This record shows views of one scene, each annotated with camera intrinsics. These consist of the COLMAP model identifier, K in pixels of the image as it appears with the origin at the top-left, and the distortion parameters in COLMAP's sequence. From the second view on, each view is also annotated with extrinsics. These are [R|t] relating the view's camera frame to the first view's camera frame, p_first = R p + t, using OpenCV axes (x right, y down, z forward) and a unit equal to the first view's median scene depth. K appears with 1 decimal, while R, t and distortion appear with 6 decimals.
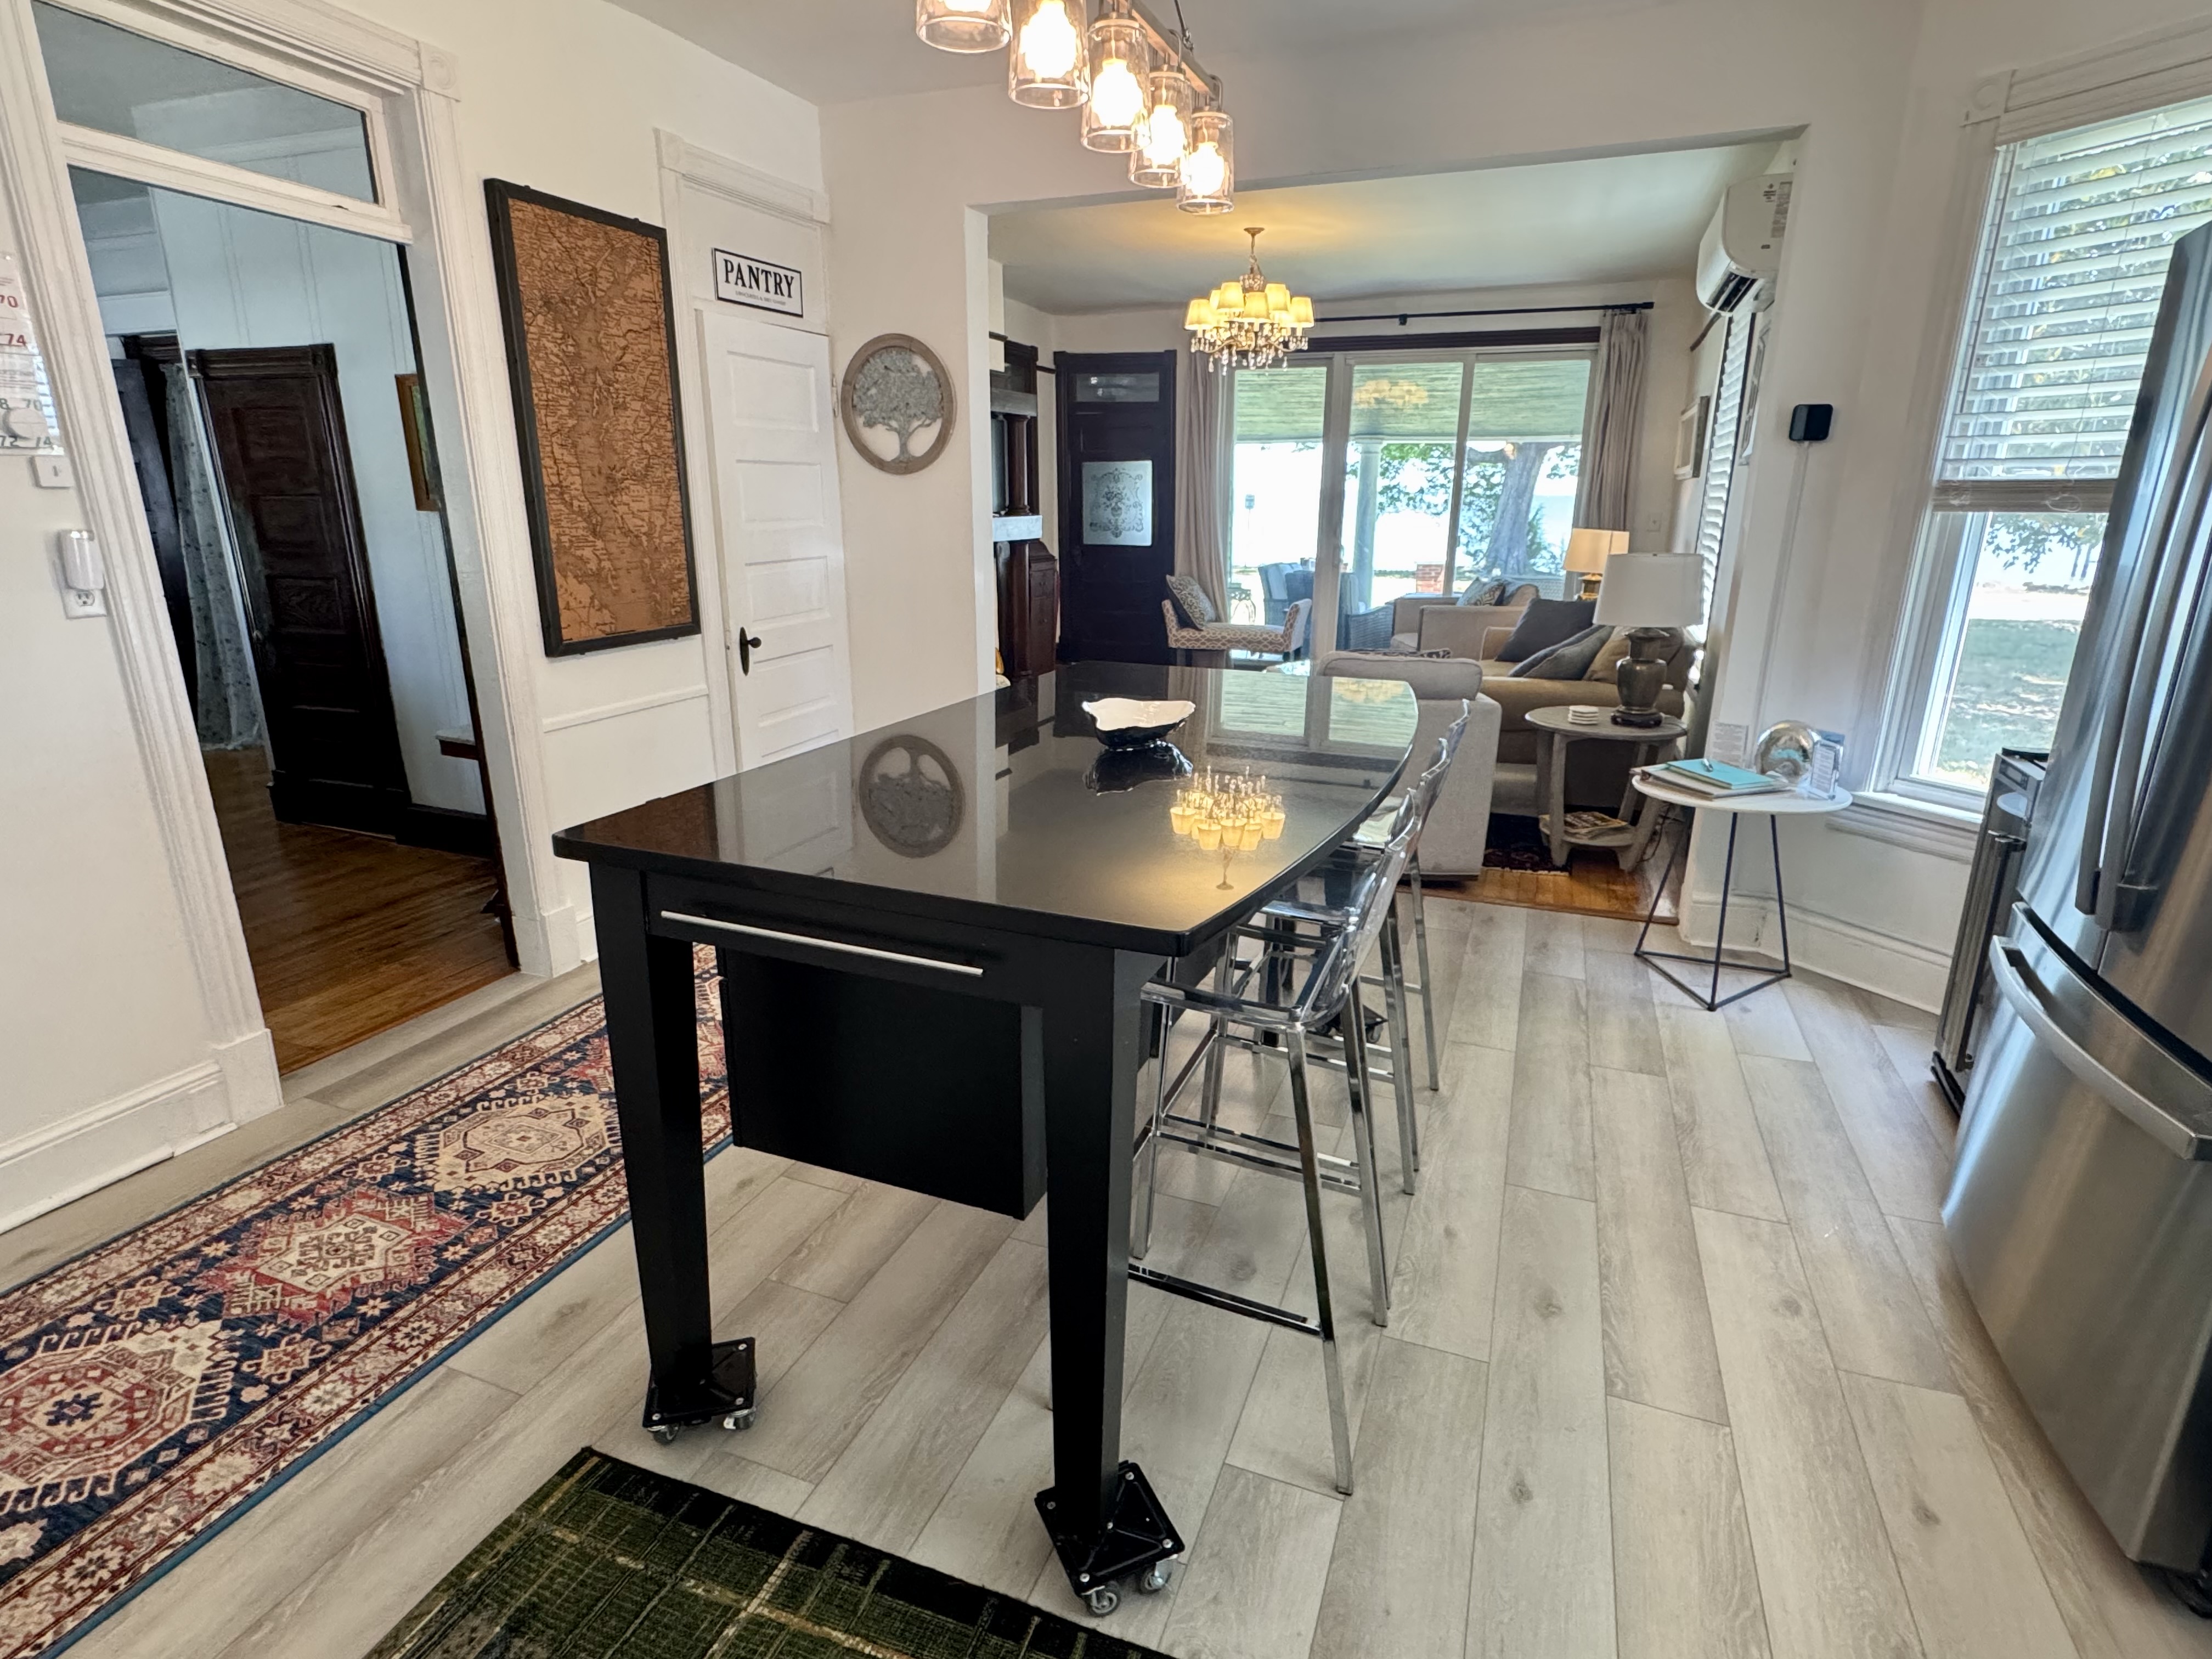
lens RADIAL K [[1145.2, 0, 1093.4], [0, 1145.2, 828.3], [0, 0, 1]] dist [0.005012, 0.000208]
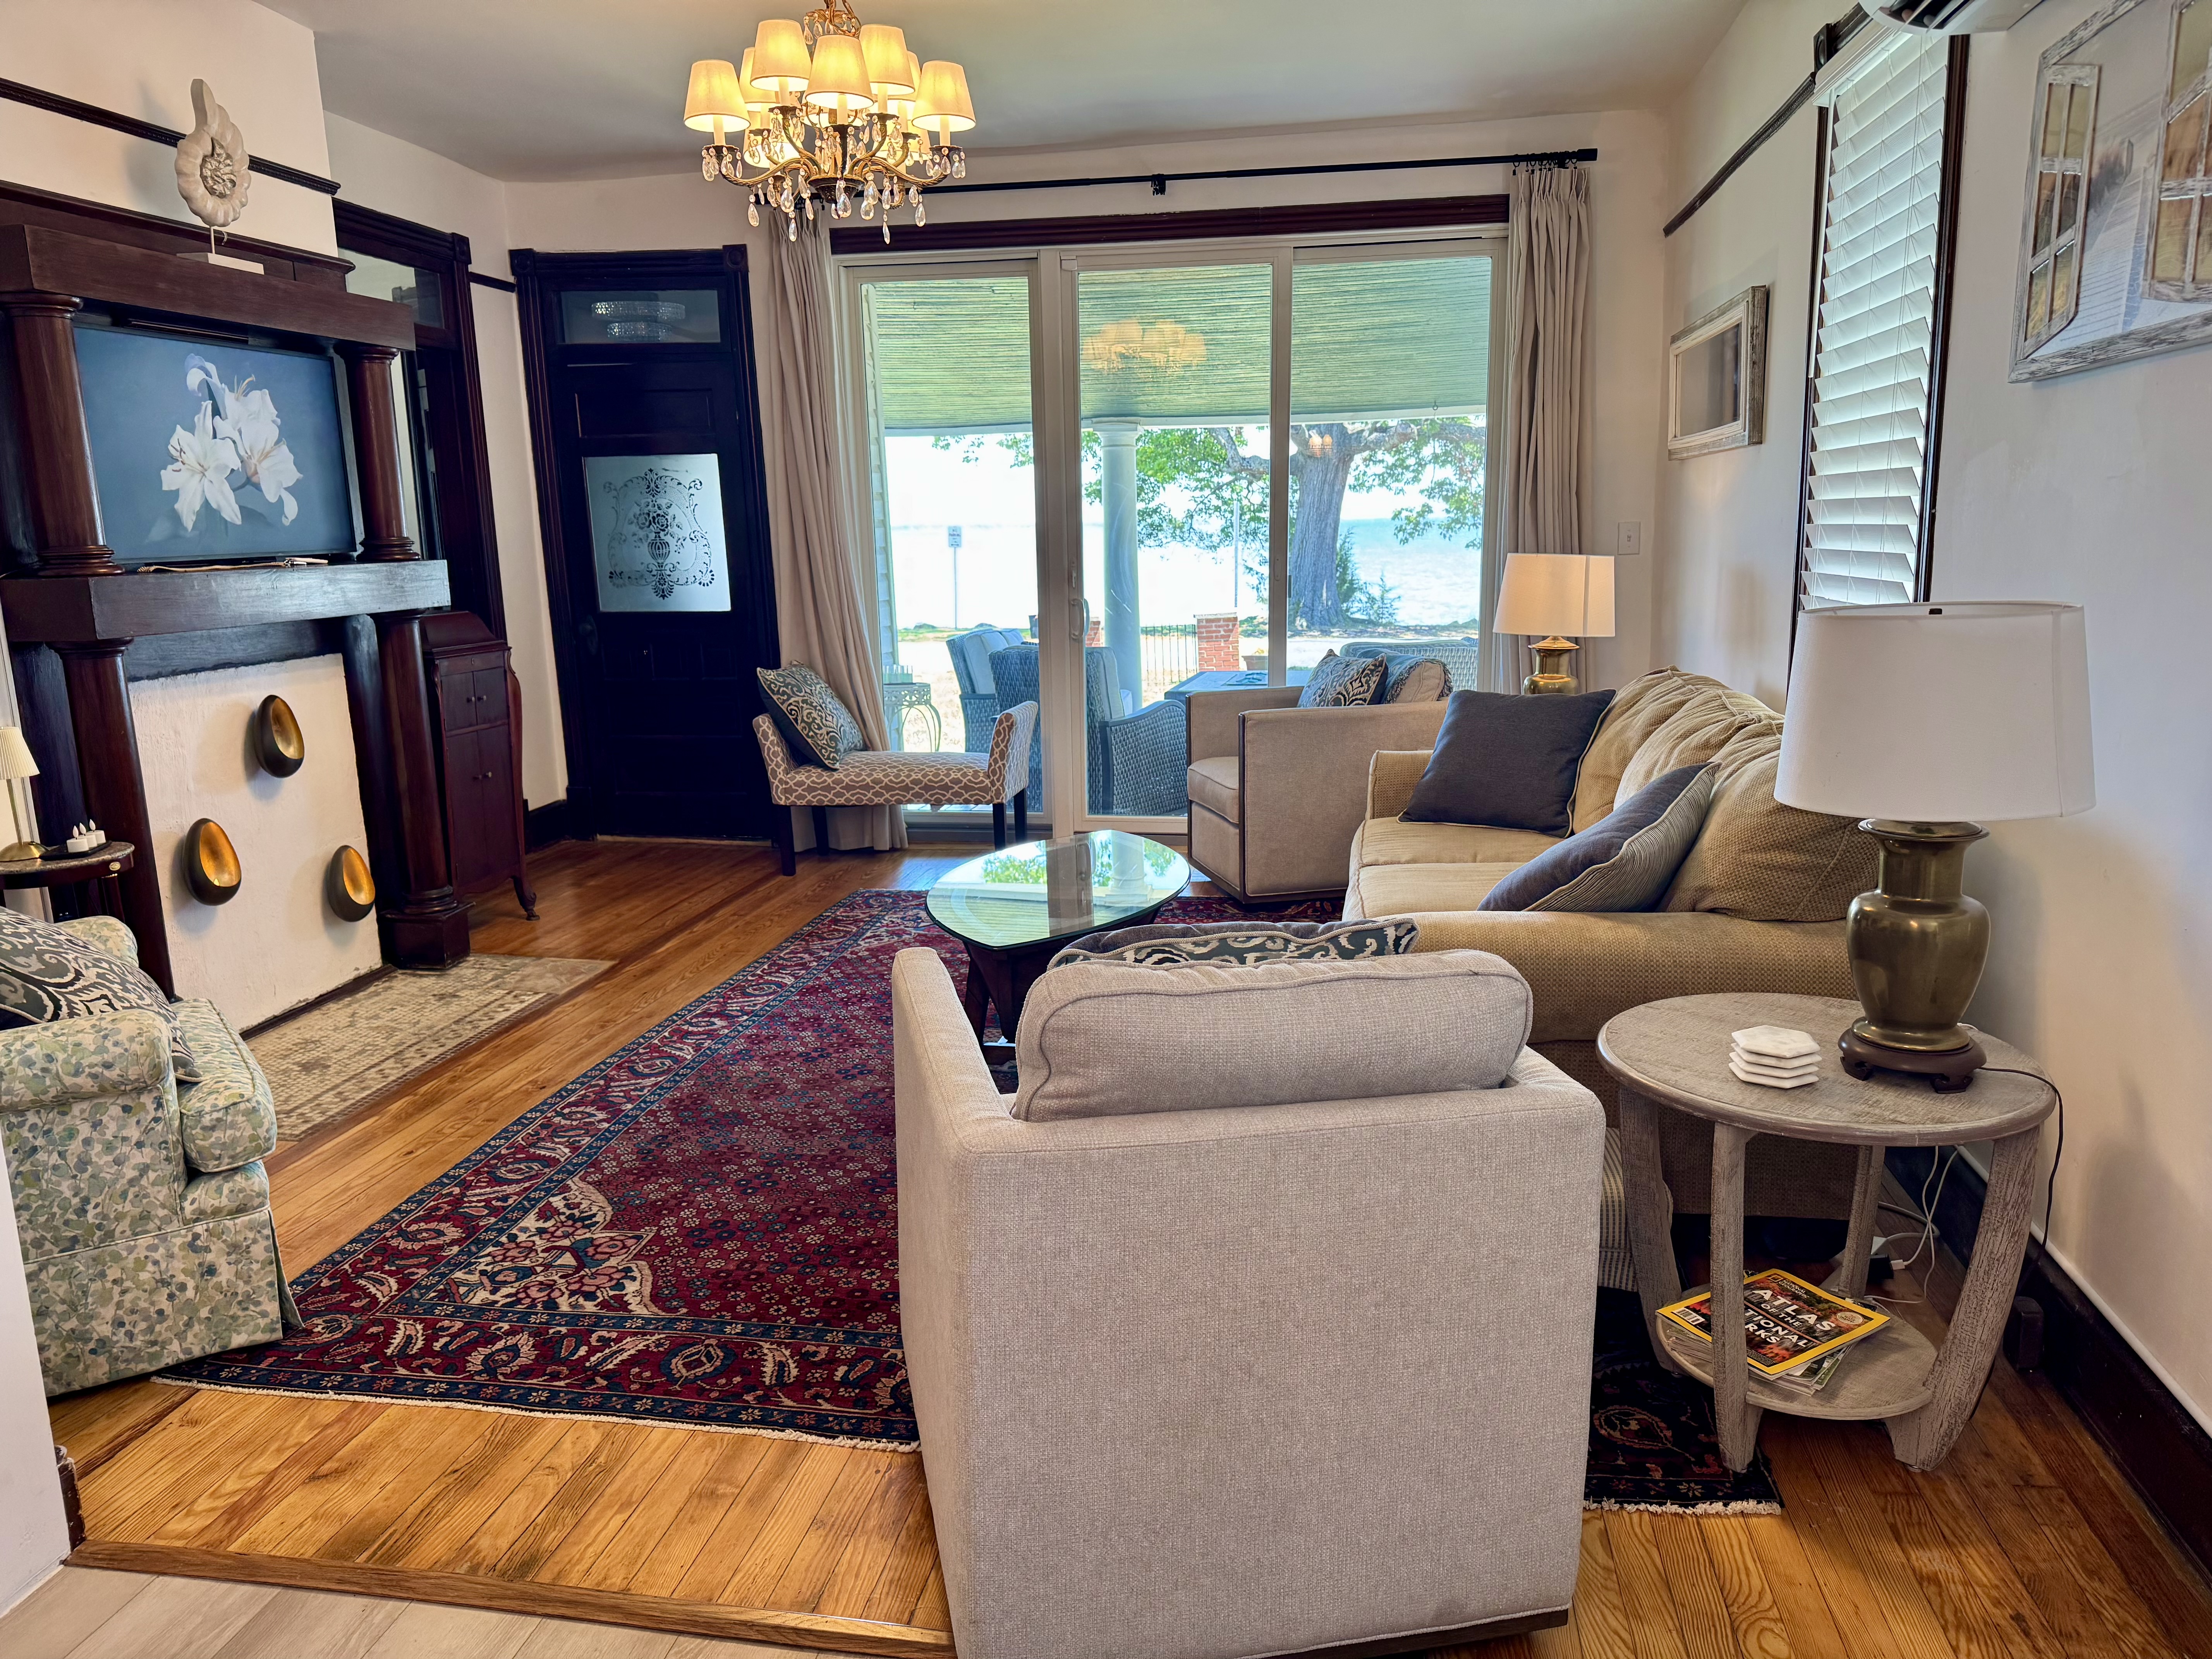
lens RADIAL K [[1511.6, 0, 1105.4], [0, 1511.6, 844.9], [0, 0, 1]] dist [0.055041, -0.002565]
pose [[0.976062, -0.068603, 0.206390, 0.067569], [0.084841, 0.993871, -0.070874, -0.076247], [-0.200263, 0.086688, 0.975900, 0.293686]]
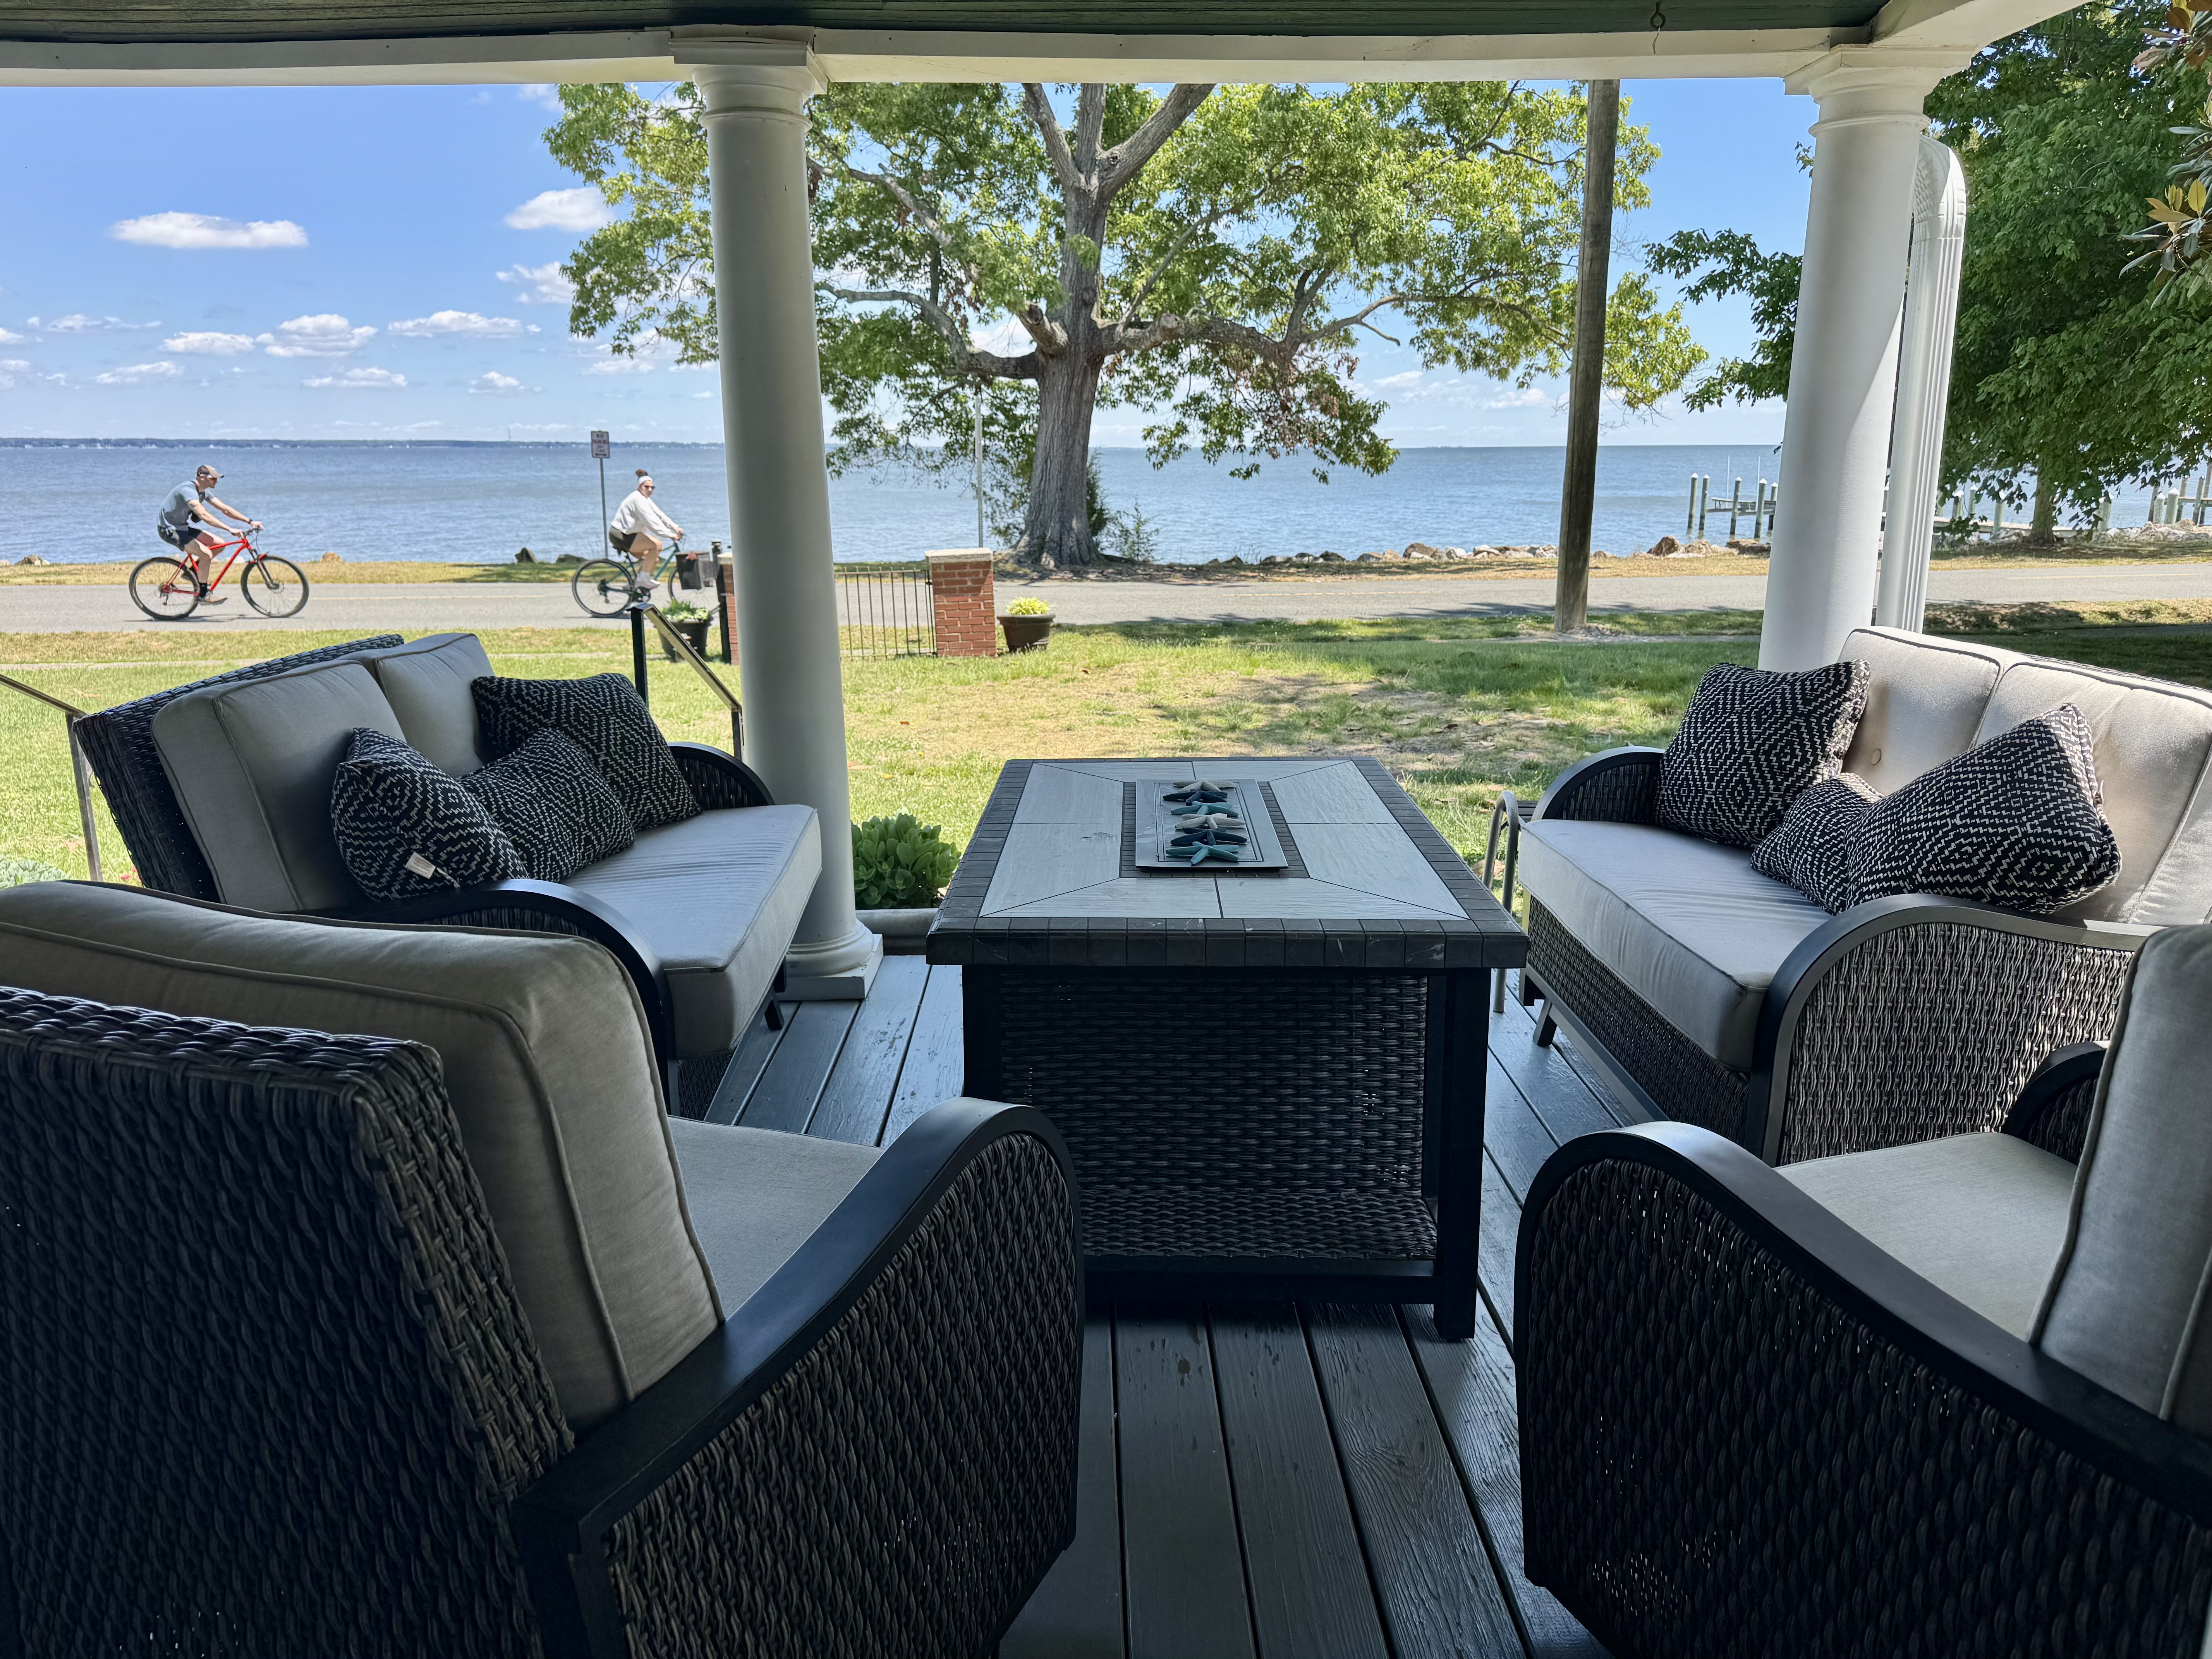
lens RADIAL K [[1511.6, 0, 1123.2], [0, 1511.6, 827.3], [0, 0, 1]] dist [0.055041, -0.002565]
pose [[0.915496, -0.103804, 0.388705, 0.189322], [0.120377, 0.992557, -0.018456, -0.188203], [-0.383896, 0.063687, 0.921178, 0.755945]]
